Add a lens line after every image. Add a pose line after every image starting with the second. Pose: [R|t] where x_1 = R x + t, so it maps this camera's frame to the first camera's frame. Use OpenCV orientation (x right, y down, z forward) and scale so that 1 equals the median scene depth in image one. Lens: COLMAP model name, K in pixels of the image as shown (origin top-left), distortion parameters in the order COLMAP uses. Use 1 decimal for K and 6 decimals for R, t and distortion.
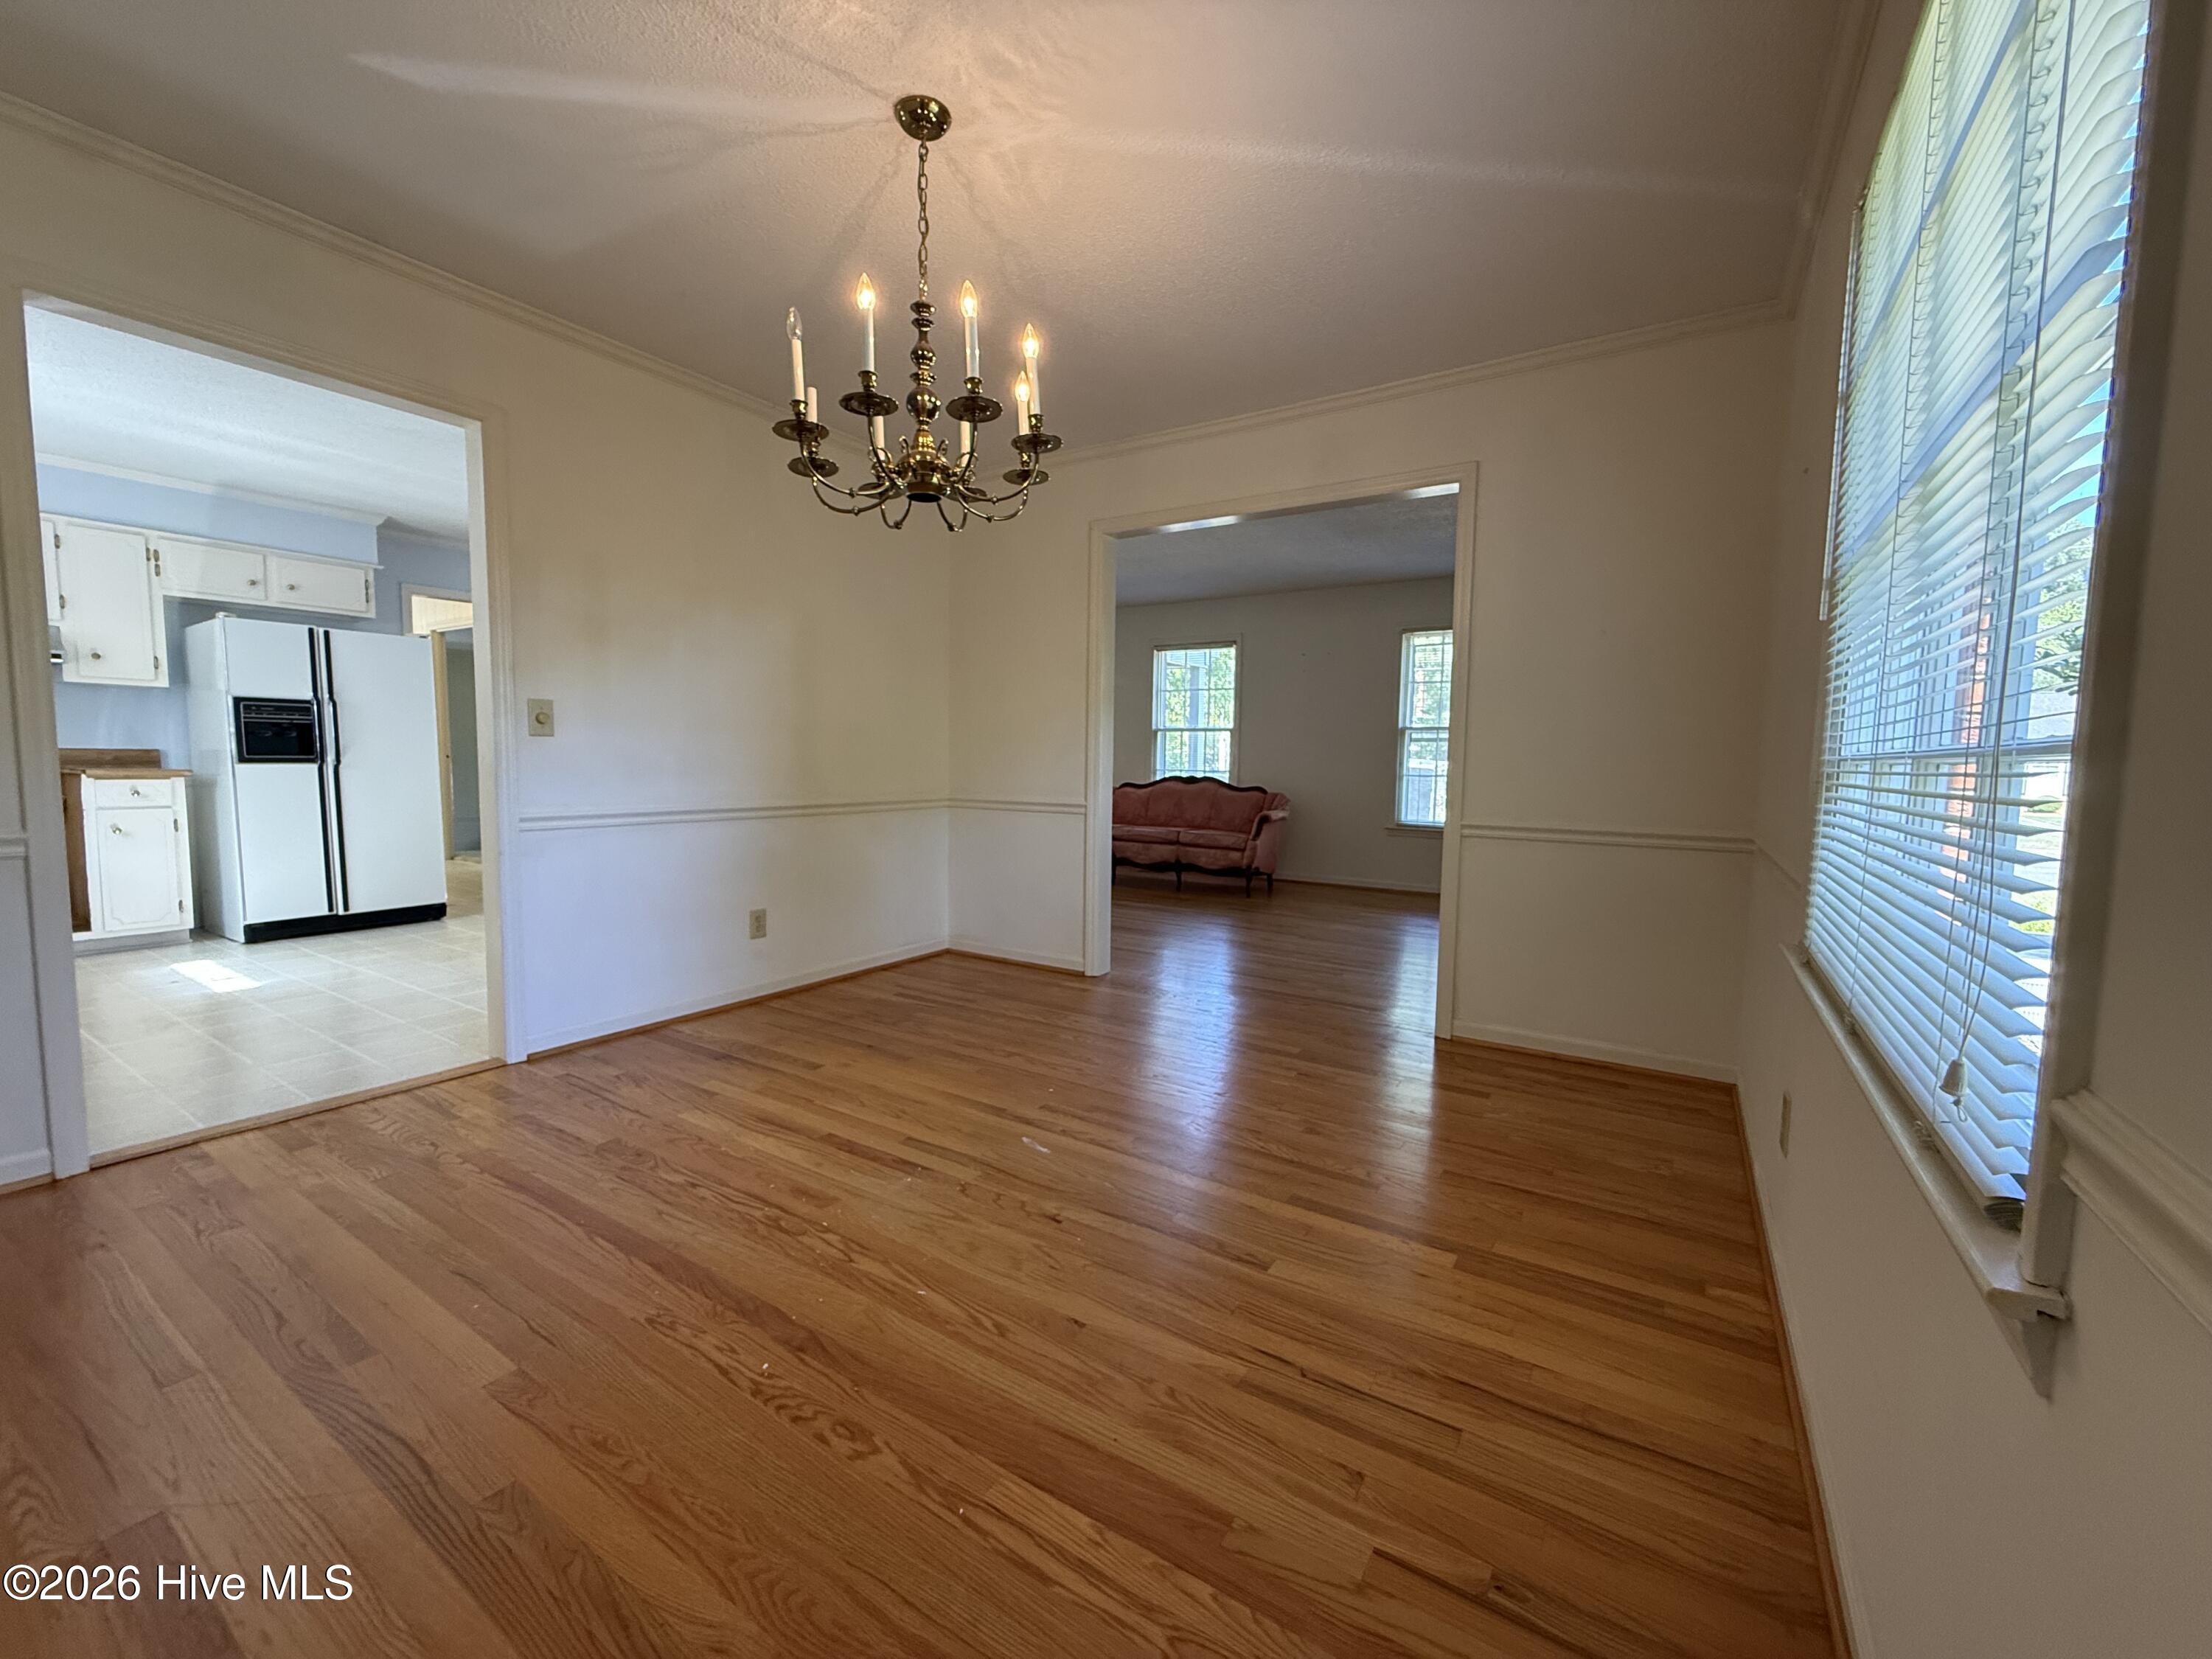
lens RADIAL K [[879.2, 0, 1102.0], [0, 879.2, 822.9], [0, 0, 1]] dist [0.000062, 0.000109]
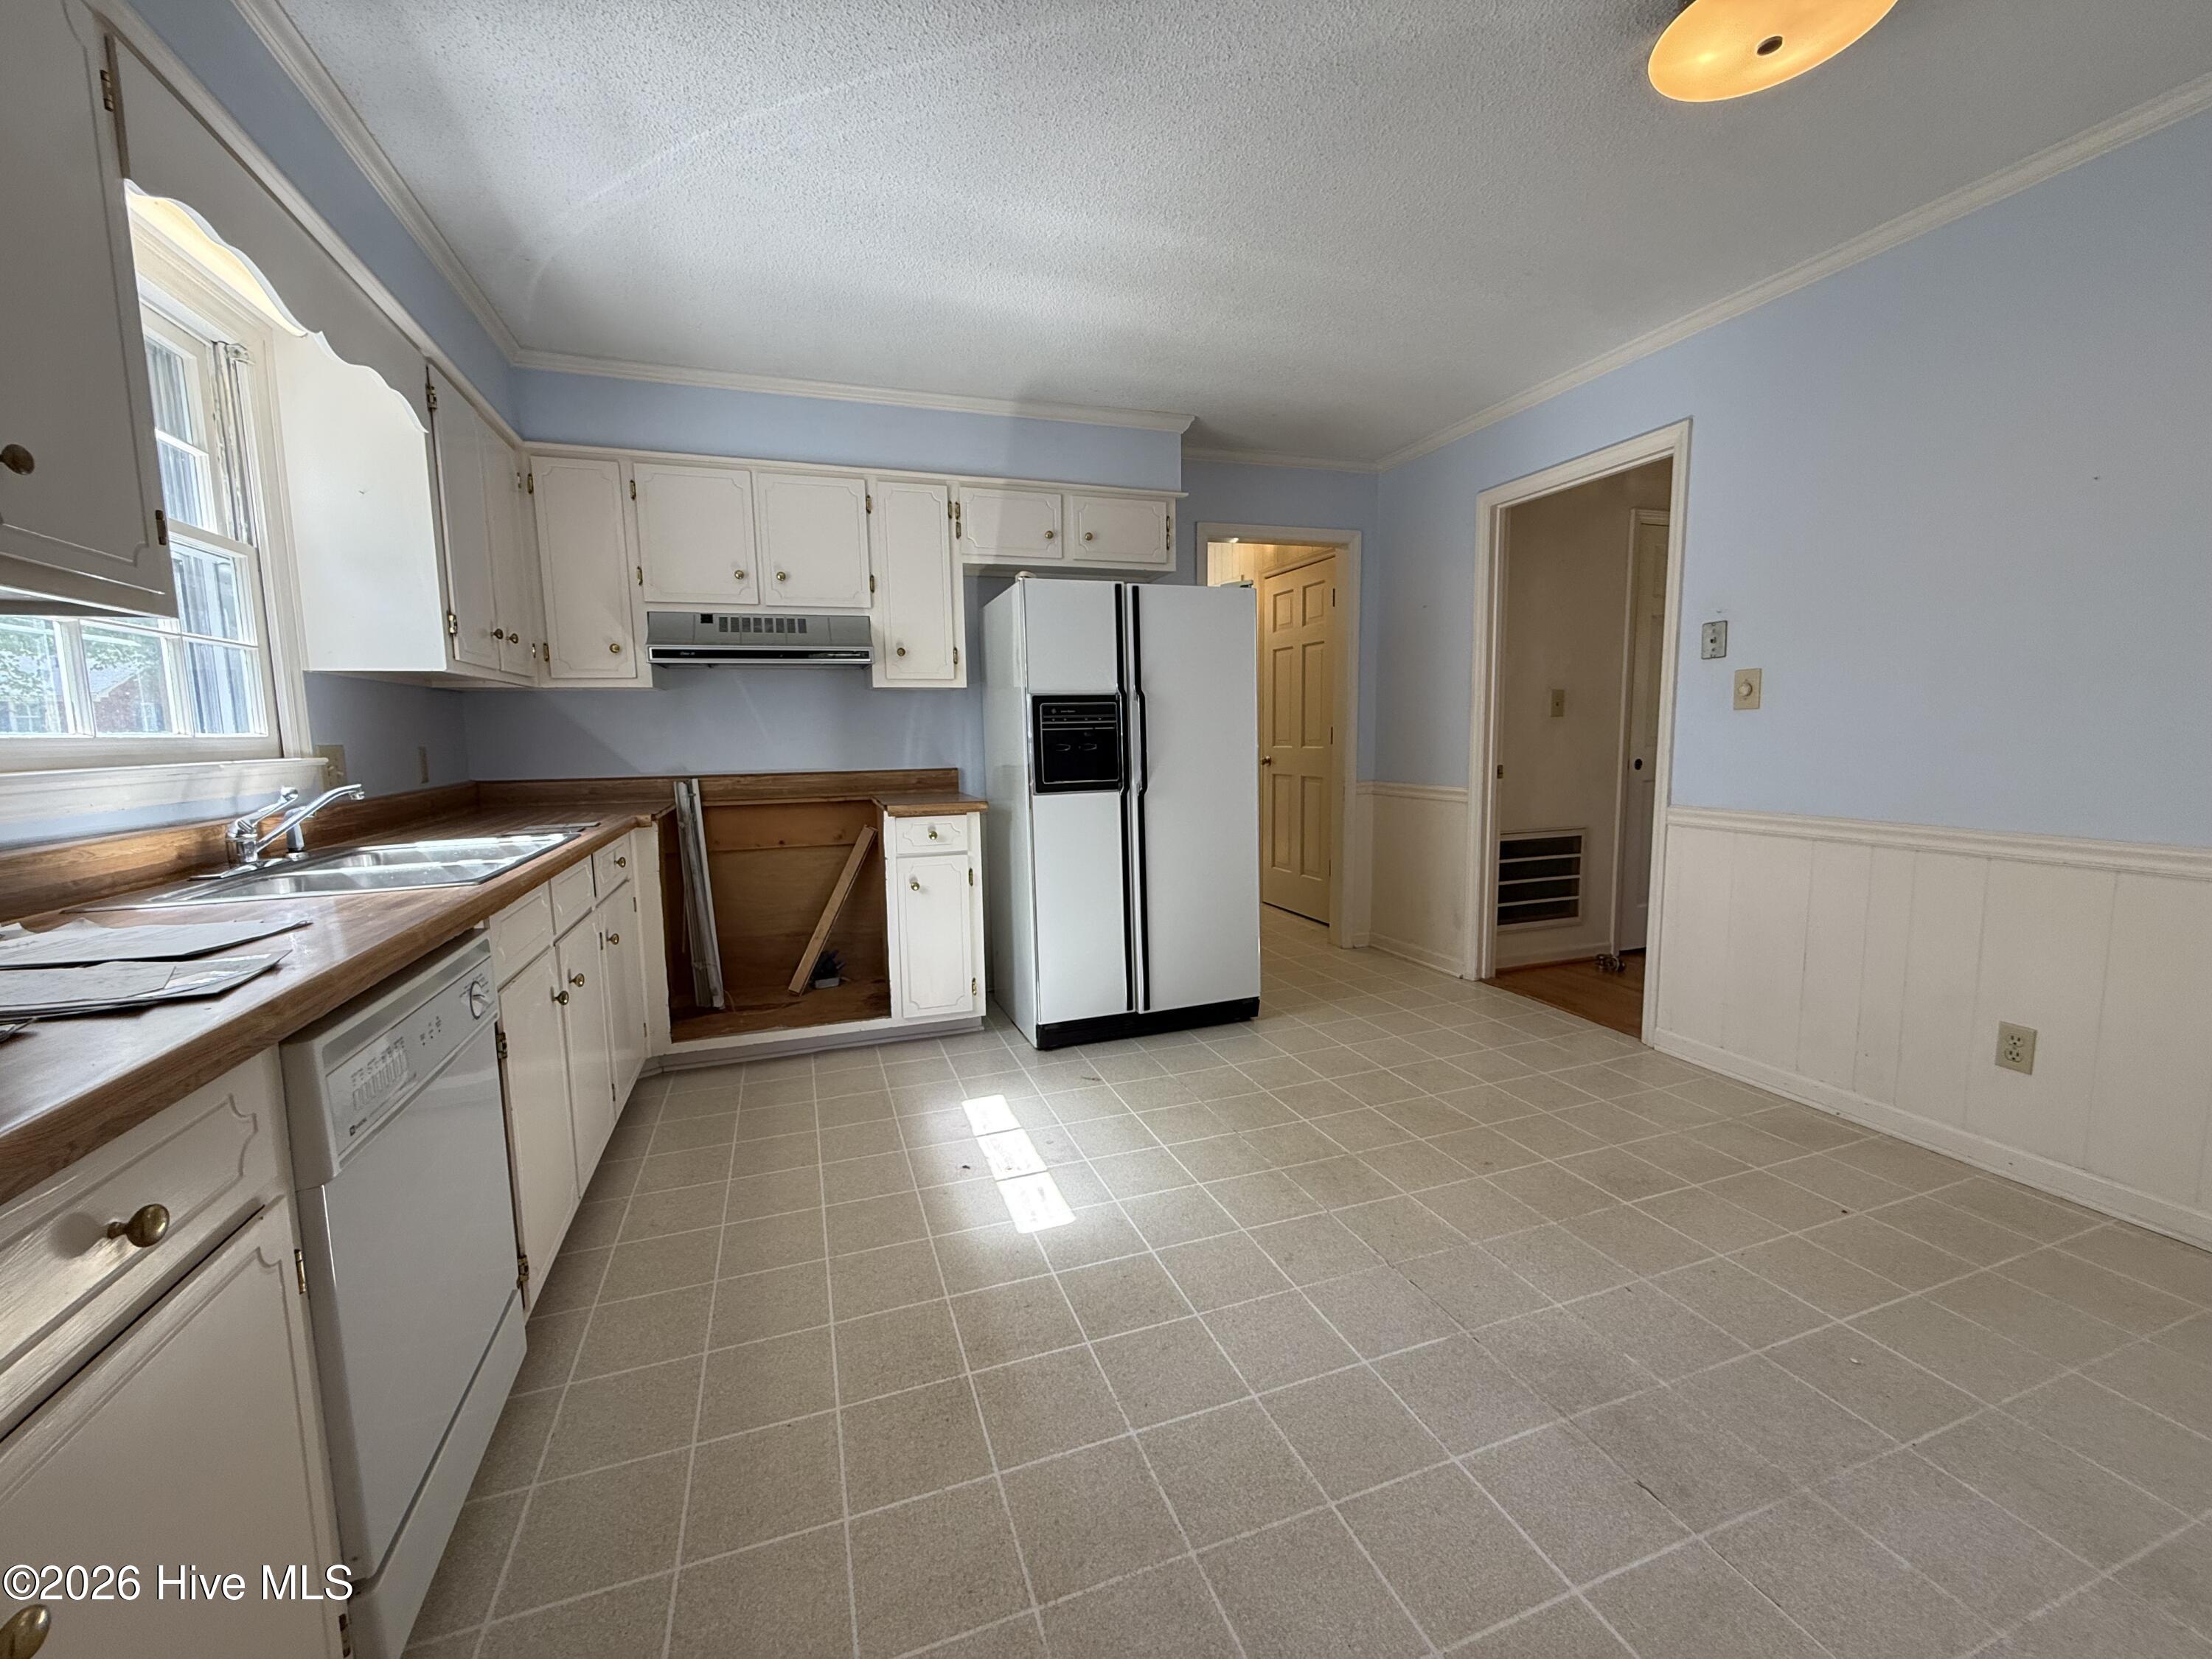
lens RADIAL K [[879.2, 0, 1106.5], [0, 879.2, 829.9], [0, 0, 1]] dist [0.000062, 0.000109]
pose [[0.790661, 0.039002, -0.611011, -0.492183], [-0.018480, 0.999034, 0.039857, -0.063772], [0.611976, -0.020222, 0.790618, 0.466455]]
